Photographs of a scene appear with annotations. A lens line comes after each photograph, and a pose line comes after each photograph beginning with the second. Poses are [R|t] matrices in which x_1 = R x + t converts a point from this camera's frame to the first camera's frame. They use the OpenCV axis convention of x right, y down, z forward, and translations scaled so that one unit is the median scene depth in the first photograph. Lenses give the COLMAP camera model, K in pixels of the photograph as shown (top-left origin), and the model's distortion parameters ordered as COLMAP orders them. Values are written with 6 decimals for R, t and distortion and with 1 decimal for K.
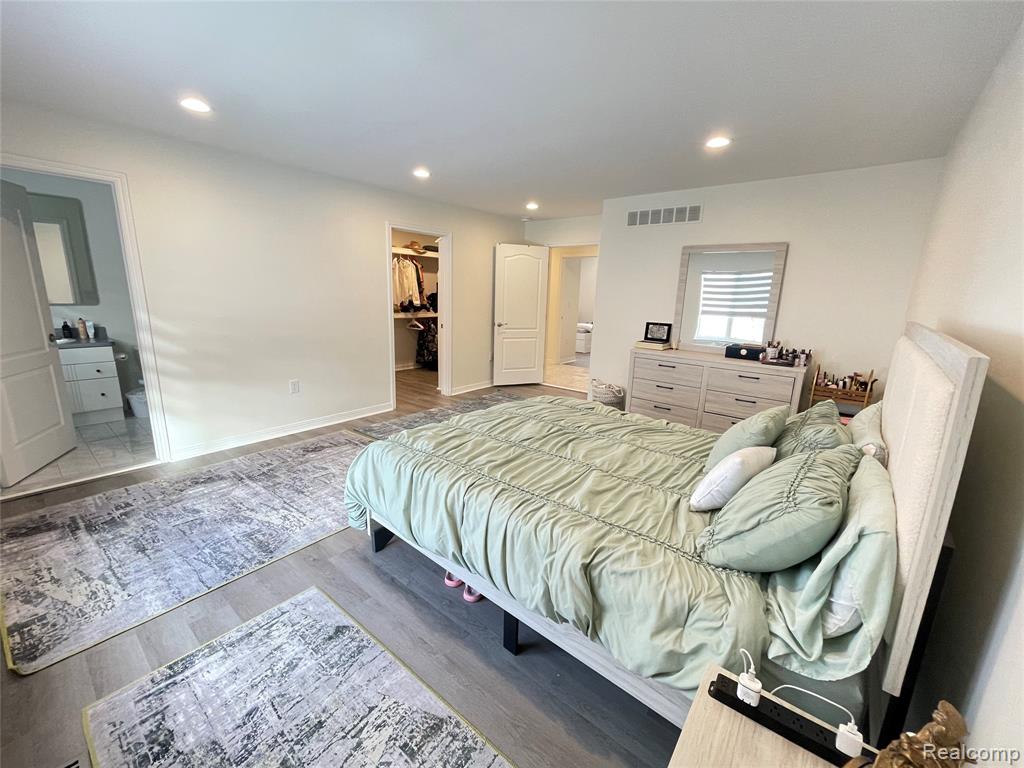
lens RADIAL K [[412.7, 0, 514.5], [0, 412.7, 384.8], [0, 0, 1]] dist [-0.004807, -0.001378]
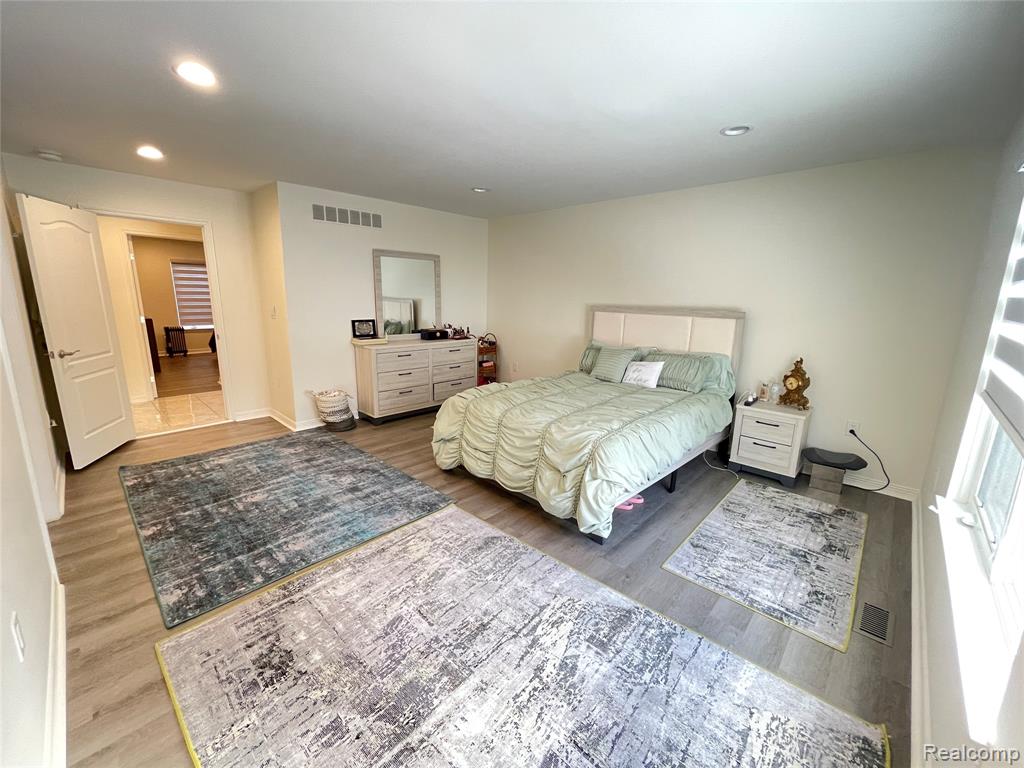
lens RADIAL K [[412.7, 0, 514.6], [0, 412.7, 379.2], [0, 0, 1]] dist [-0.004807, -0.001378]
pose [[0.079147, -0.227272, 0.970610, -0.891841], [0.201675, 0.957181, 0.207683, -0.192293], [-0.976249, 0.179311, 0.121594, 0.692135]]
